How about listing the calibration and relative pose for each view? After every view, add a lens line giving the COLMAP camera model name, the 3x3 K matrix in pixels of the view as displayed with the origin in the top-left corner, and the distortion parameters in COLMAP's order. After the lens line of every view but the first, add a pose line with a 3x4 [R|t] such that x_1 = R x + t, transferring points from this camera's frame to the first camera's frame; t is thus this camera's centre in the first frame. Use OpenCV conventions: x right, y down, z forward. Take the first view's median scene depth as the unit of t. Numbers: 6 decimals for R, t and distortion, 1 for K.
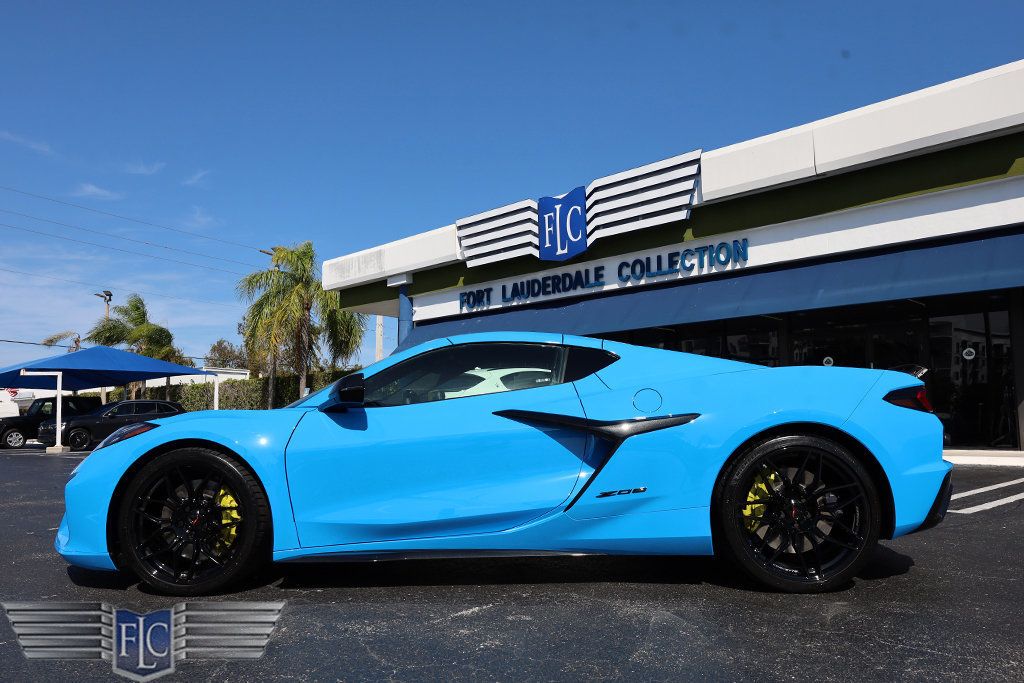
lens RADIAL K [[780.8, 0, 512.0], [0, 780.8, 341.5], [0, 0, 1]] dist [0.000139, -0.001632]
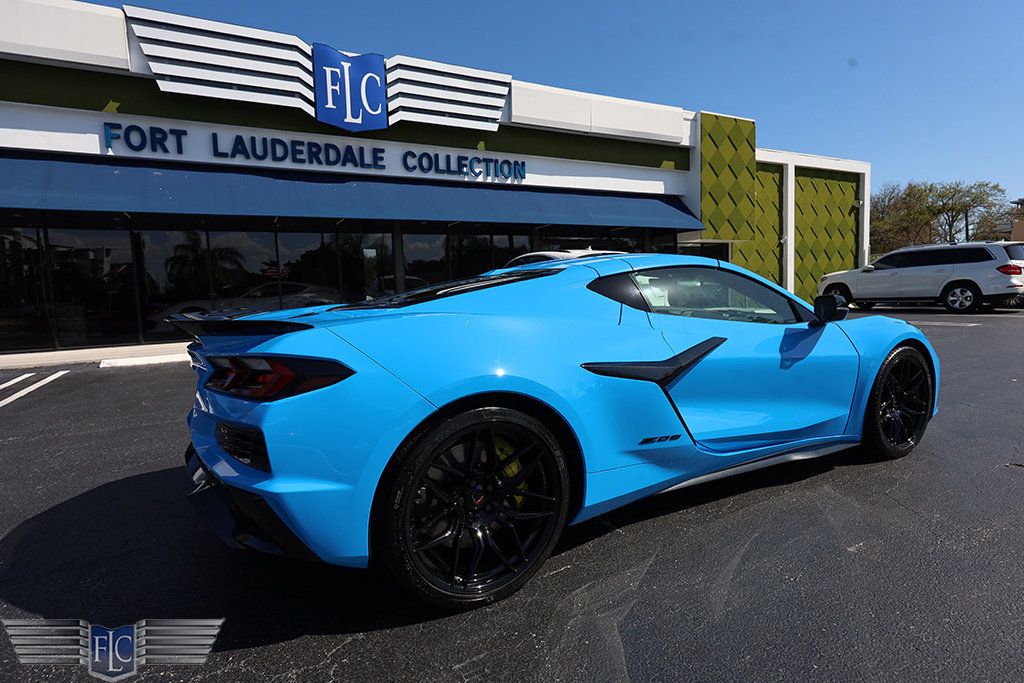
lens RADIAL K [[534.1, 0, 514.1], [0, 534.1, 336.9], [0, 0, 1]] dist [0.007231, 0.000120]
pose [[0.274548, -0.084314, 0.957870, -0.492150], [-0.065238, 0.992220, 0.106036, 0.054252], [-0.959358, -0.091602, 0.266912, 0.635142]]
